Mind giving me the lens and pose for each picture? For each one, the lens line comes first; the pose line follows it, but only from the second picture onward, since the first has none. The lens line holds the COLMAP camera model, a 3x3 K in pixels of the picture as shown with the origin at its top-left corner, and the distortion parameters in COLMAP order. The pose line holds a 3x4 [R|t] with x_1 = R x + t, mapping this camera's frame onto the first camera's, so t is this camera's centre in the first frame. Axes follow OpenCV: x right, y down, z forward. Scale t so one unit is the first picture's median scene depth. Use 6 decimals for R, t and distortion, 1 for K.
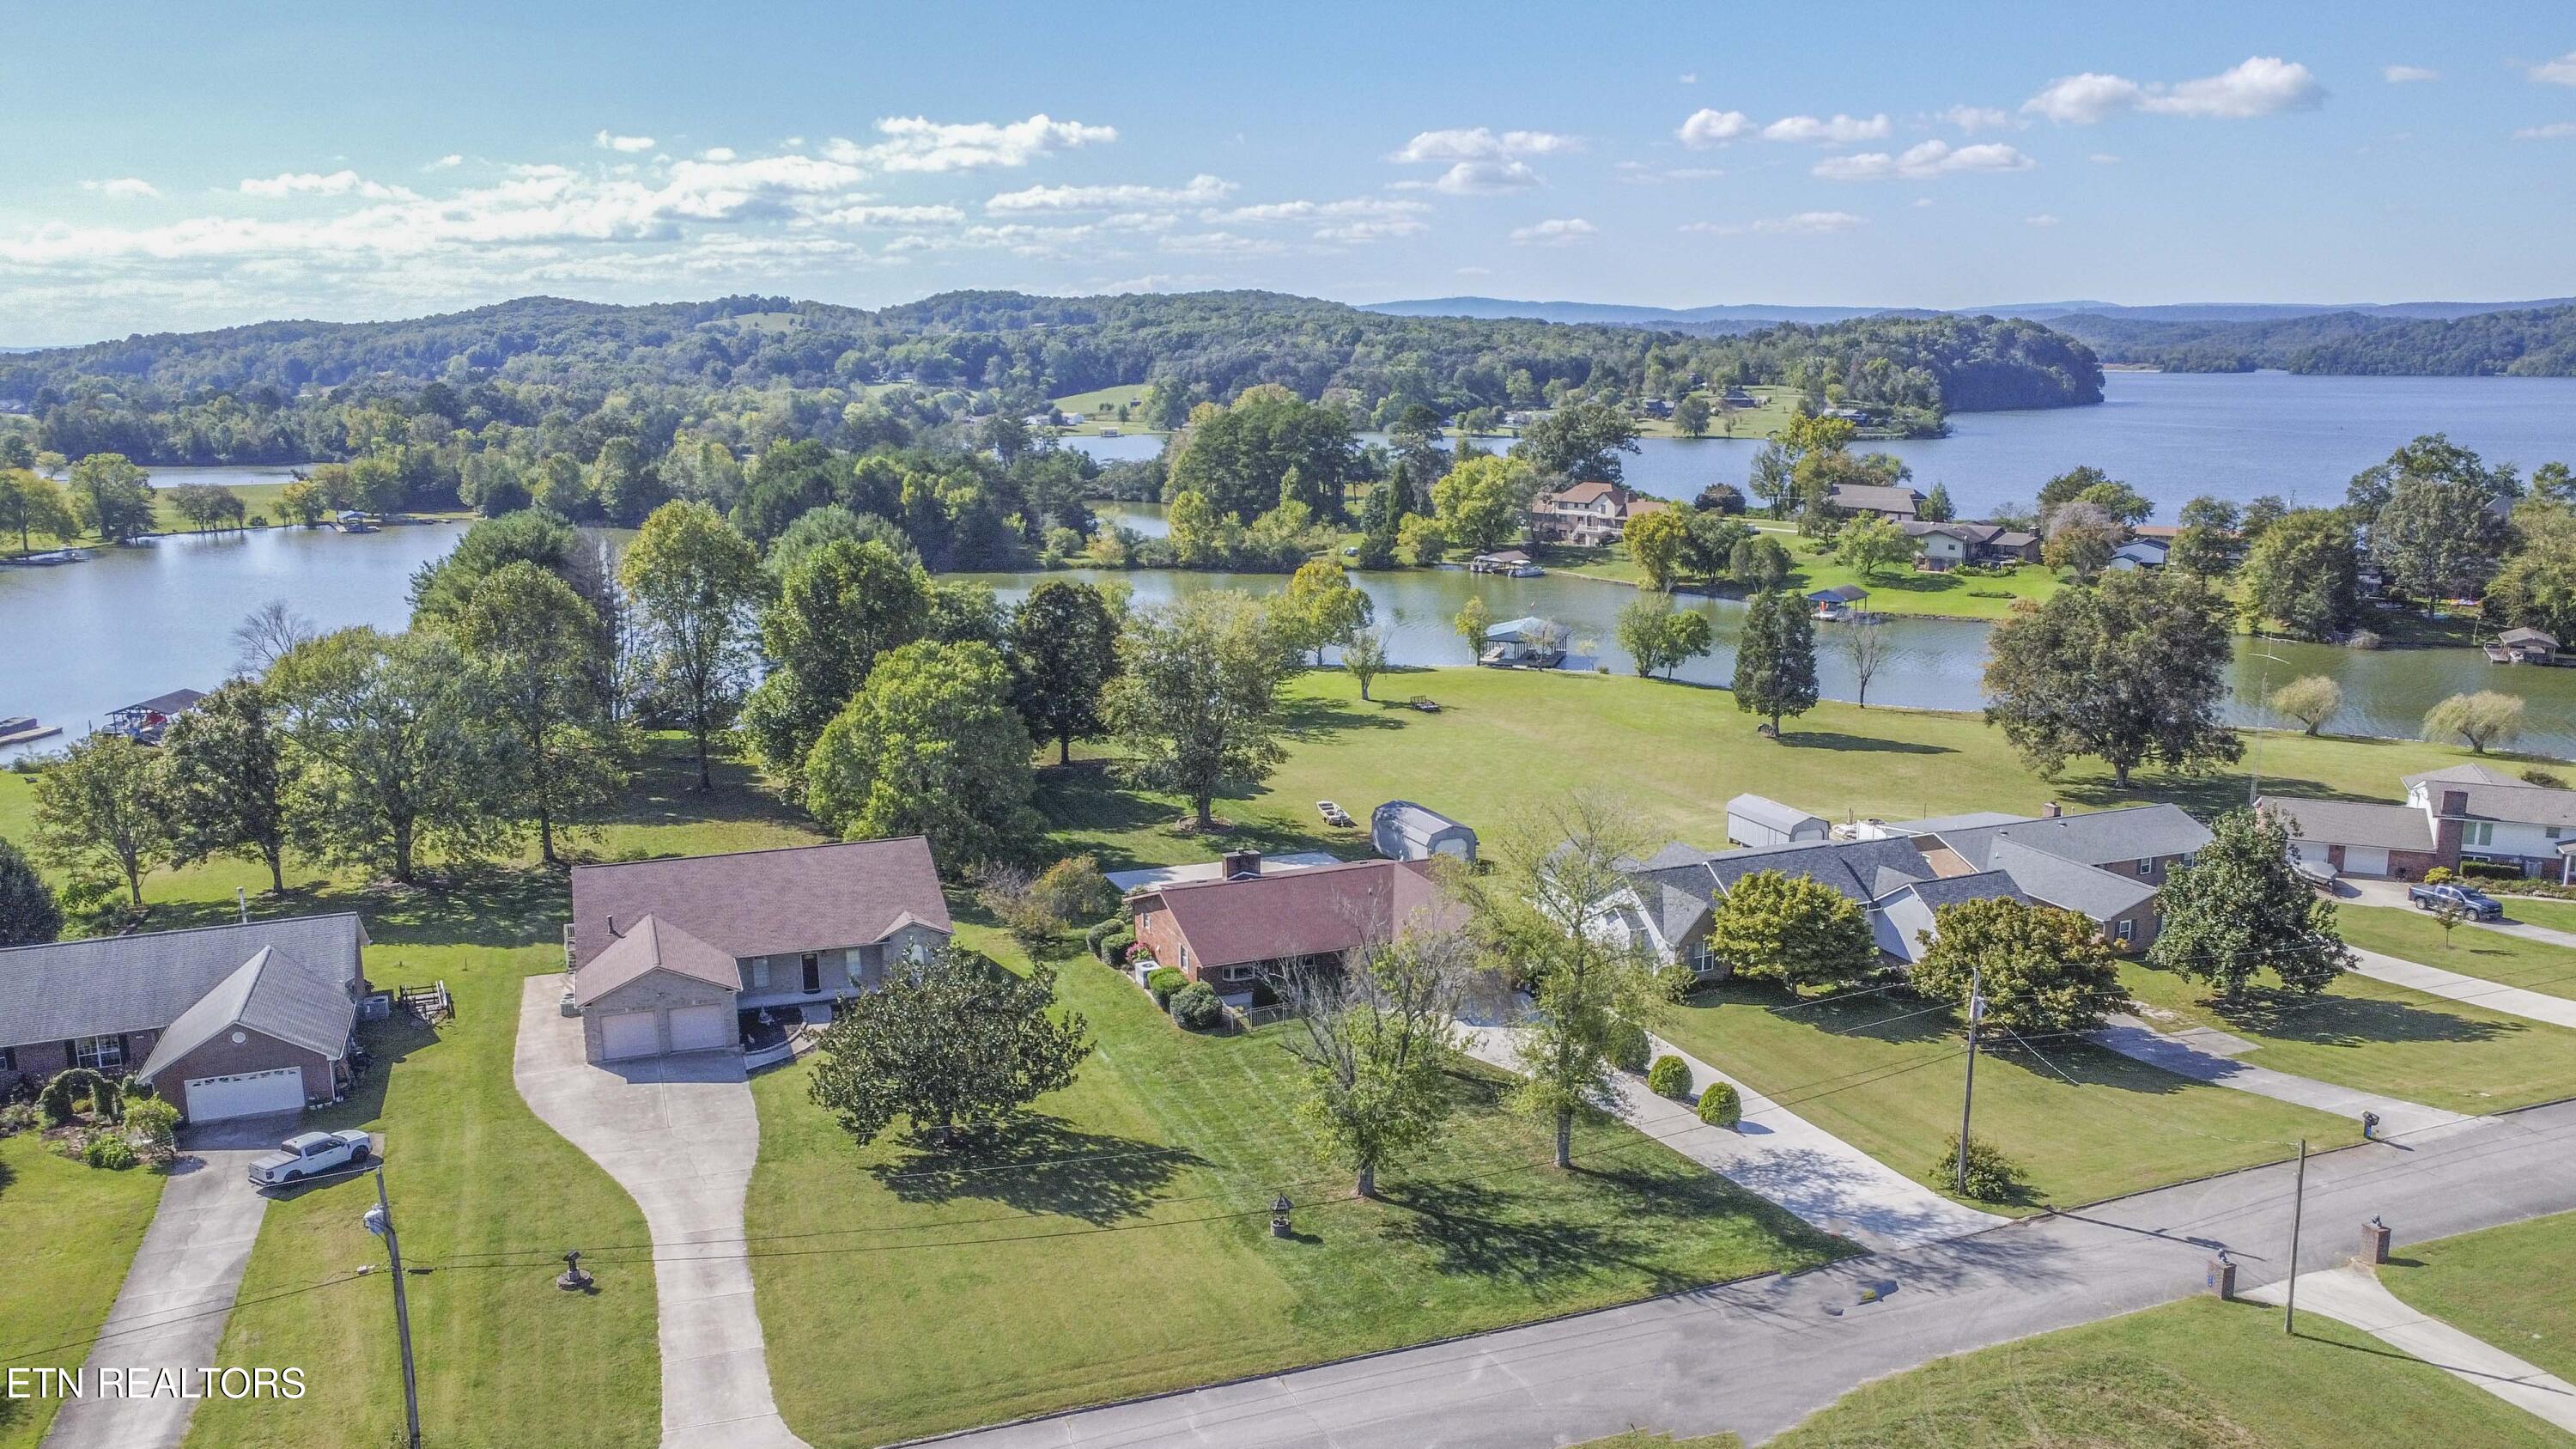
lens RADIAL K [[1910.1, 0, 1298.9], [0, 1910.1, 737.2], [0, 0, 1]] dist [-0.128110, 0.182252]
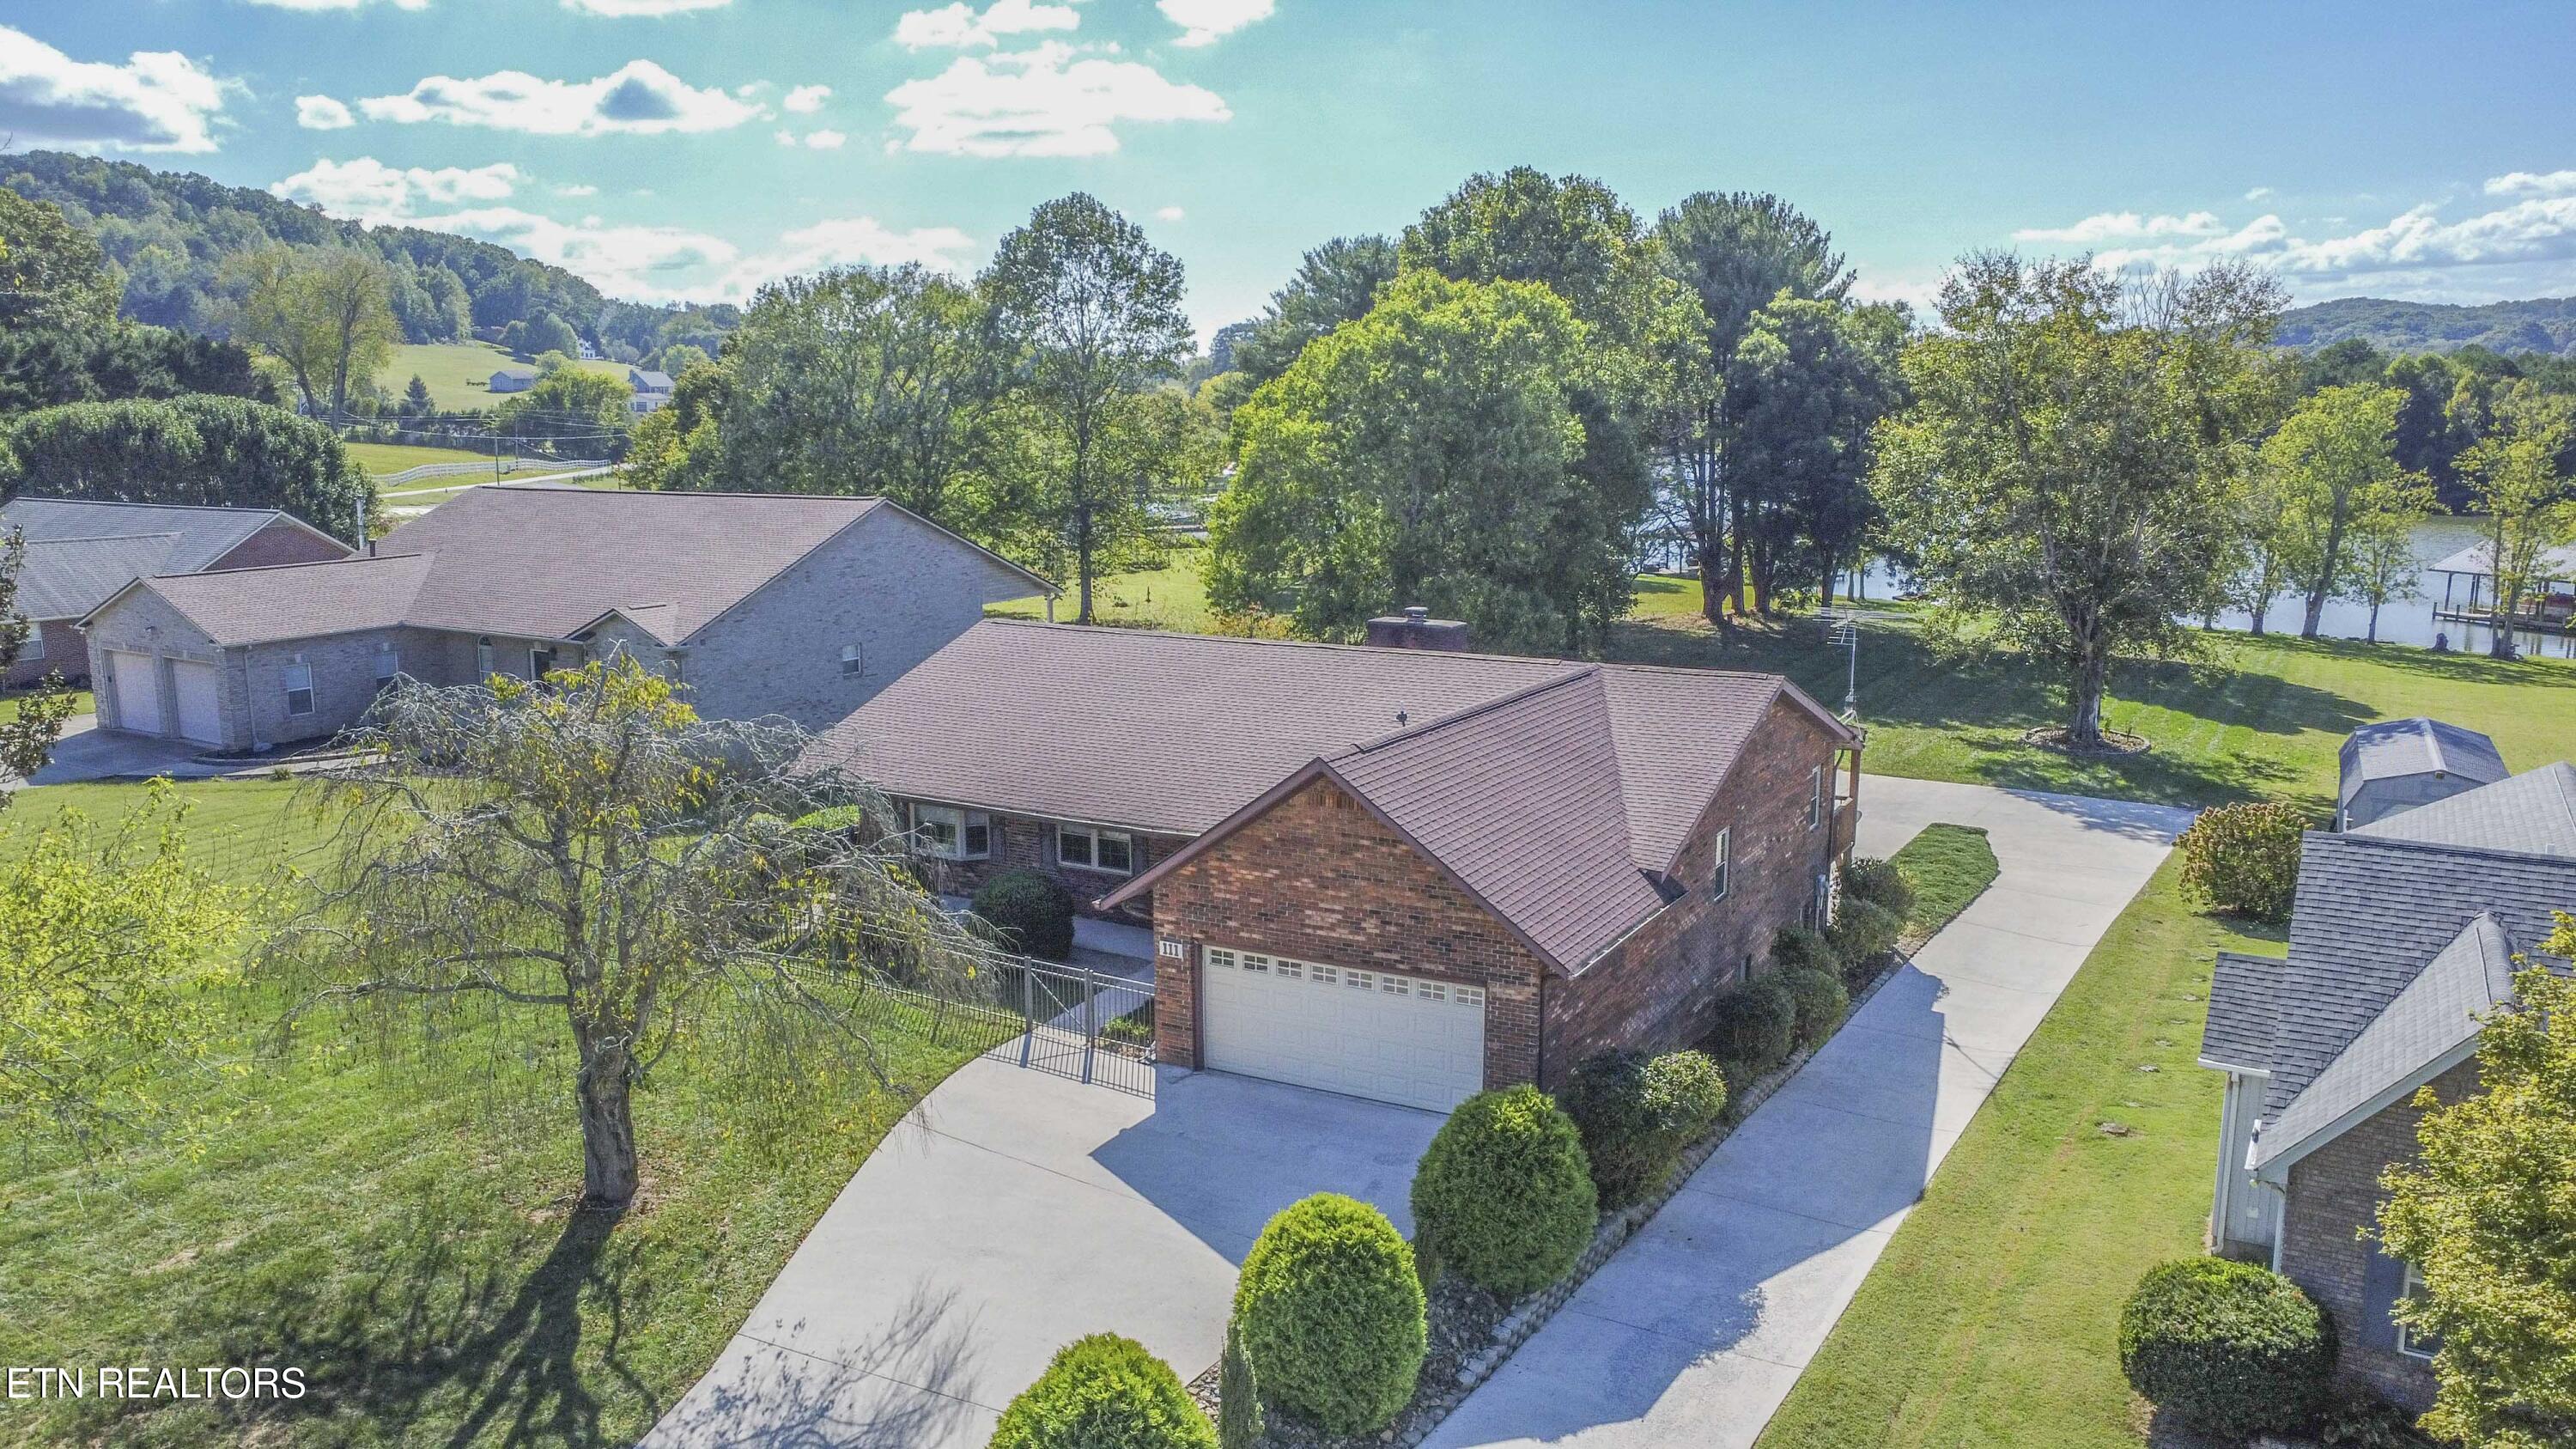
lens RADIAL K [[1910.1, 0, 1280.5], [0, 1910.1, 723.4], [0, 0, 1]] dist [-0.128110, 0.182252]
pose [[0.610585, 0.141908, -0.779133, 0.210864], [-0.159258, 0.985719, 0.054728, 0.051762], [0.775772, 0.090667, 0.624465, 0.596649]]
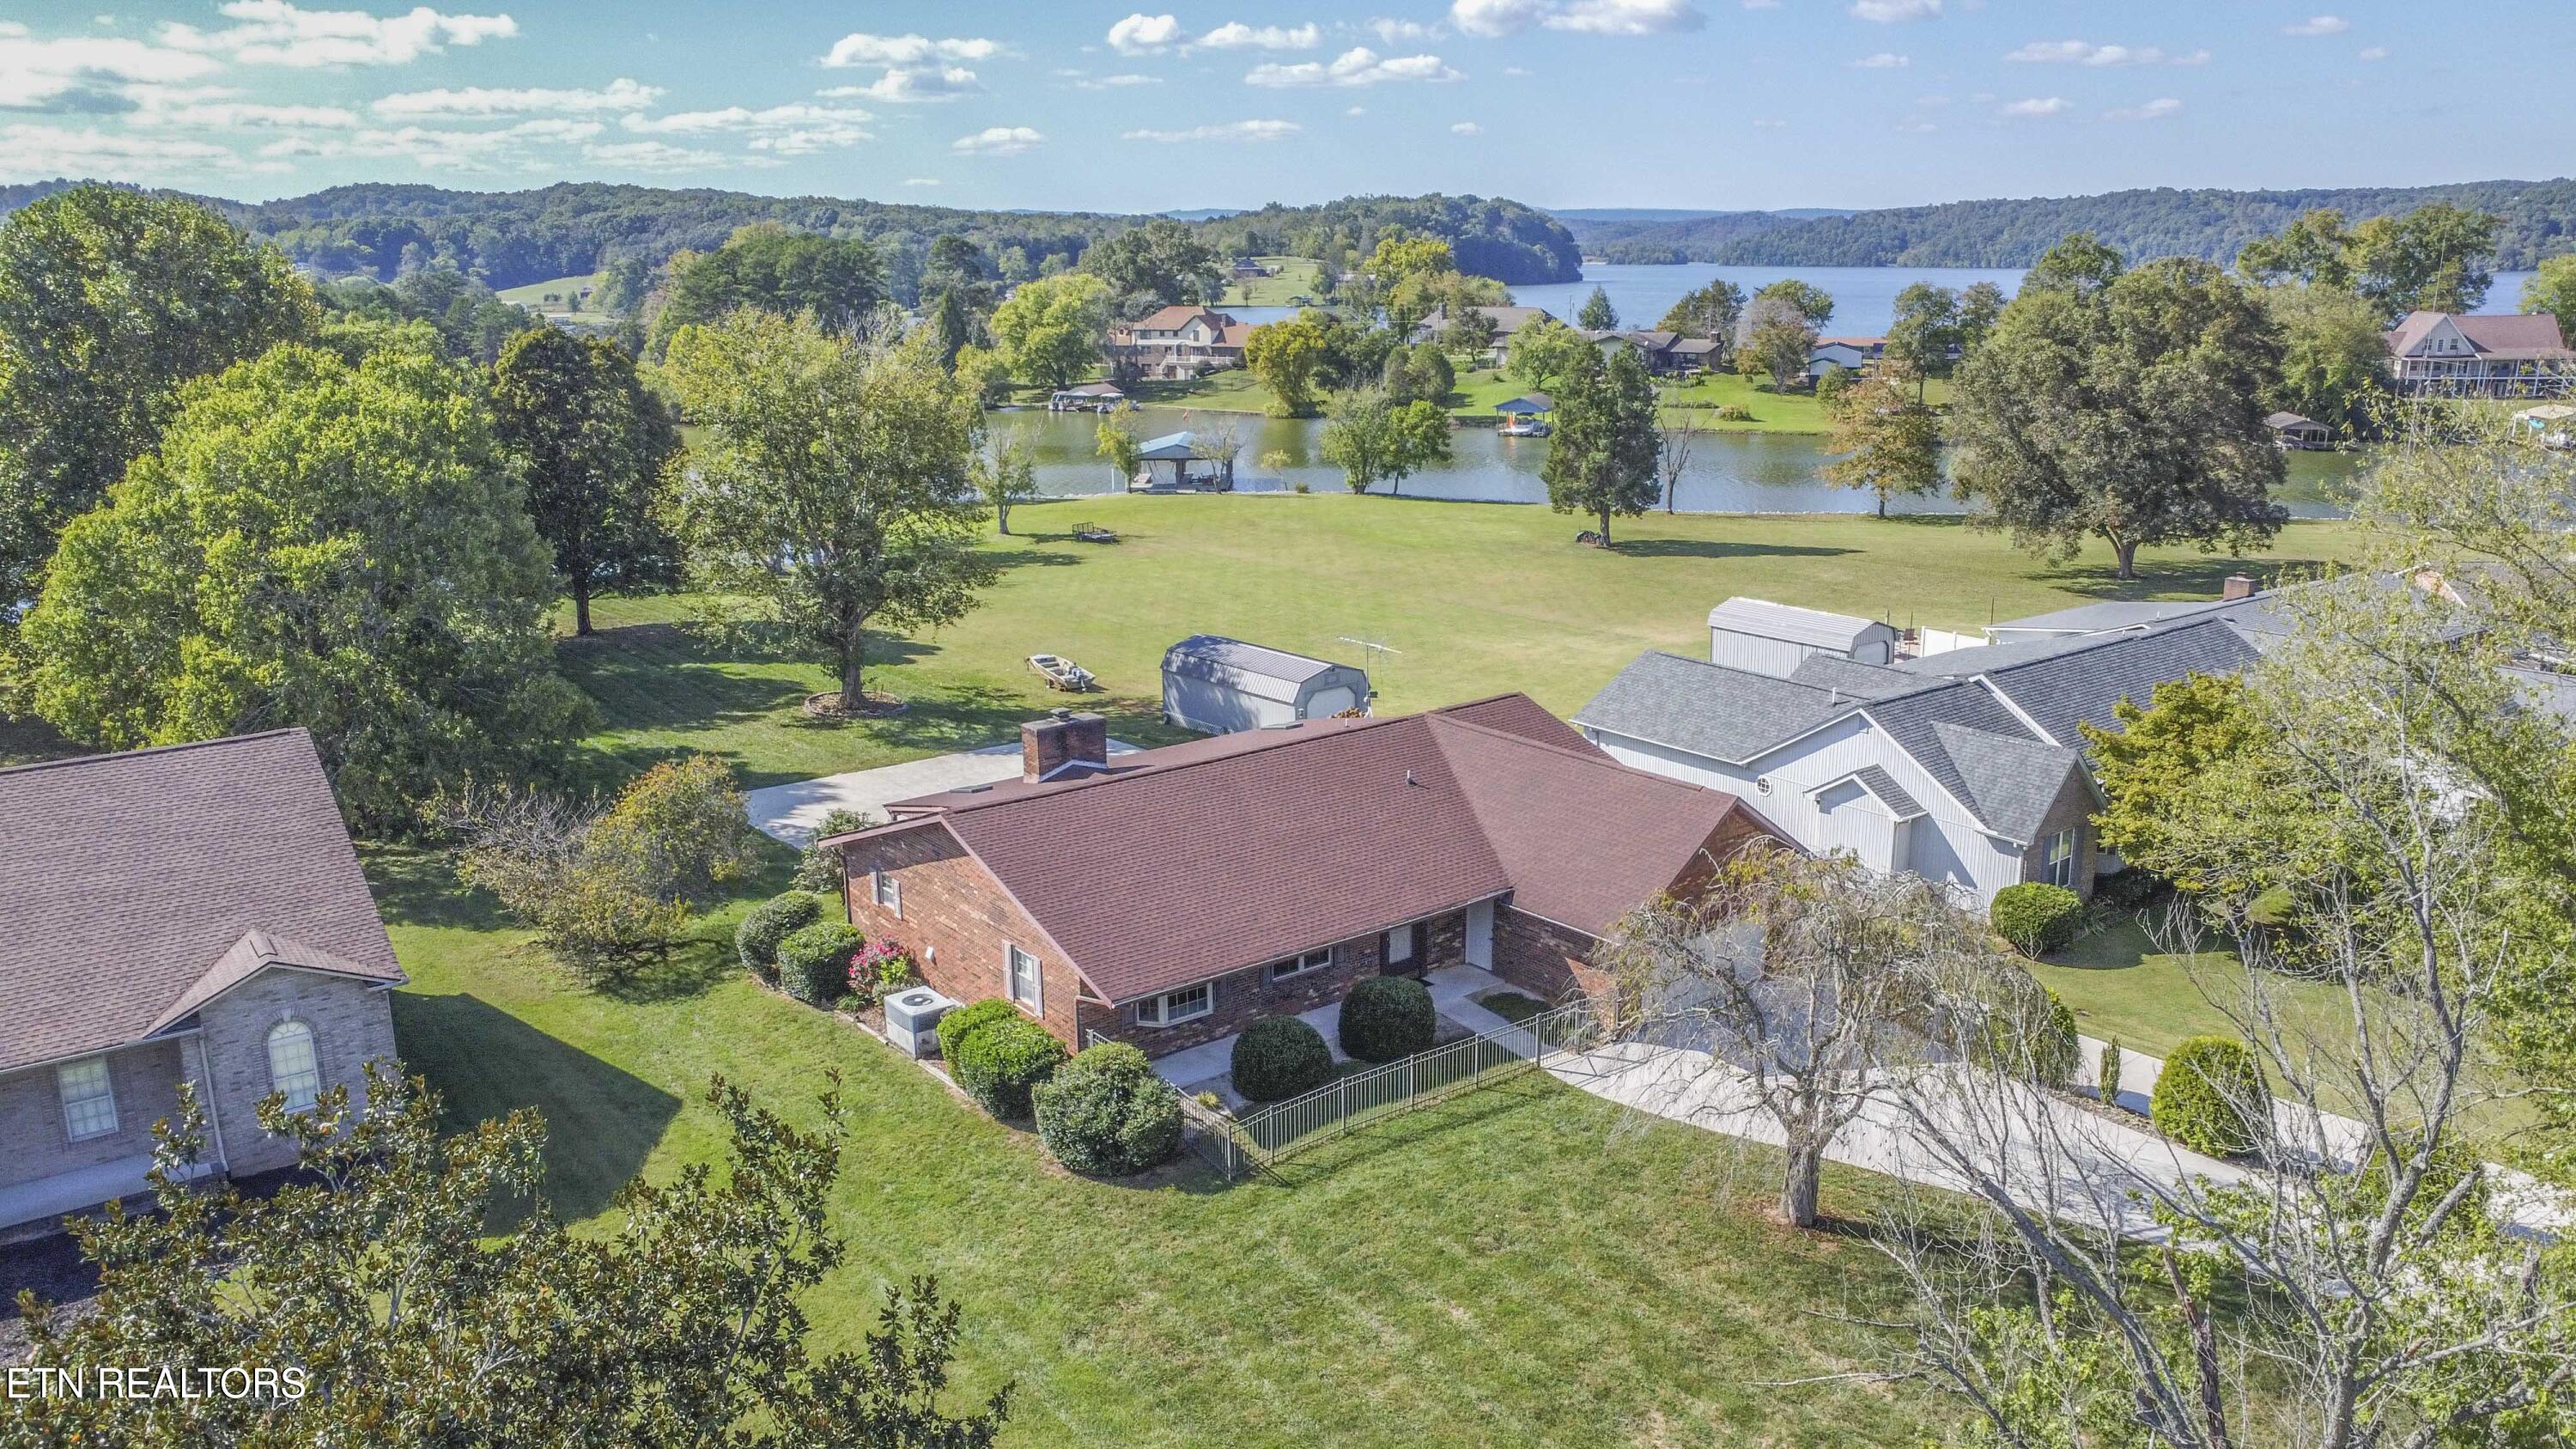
lens RADIAL K [[1910.1, 0, 1288.2], [0, 1910.1, 759.6], [0, 0, 1]] dist [-0.128110, 0.182252]
pose [[0.963531, -0.074225, 0.257098, -0.077340], [0.059306, 0.996101, 0.065312, 0.035129], [-0.260943, -0.047683, 0.964176, 0.444880]]
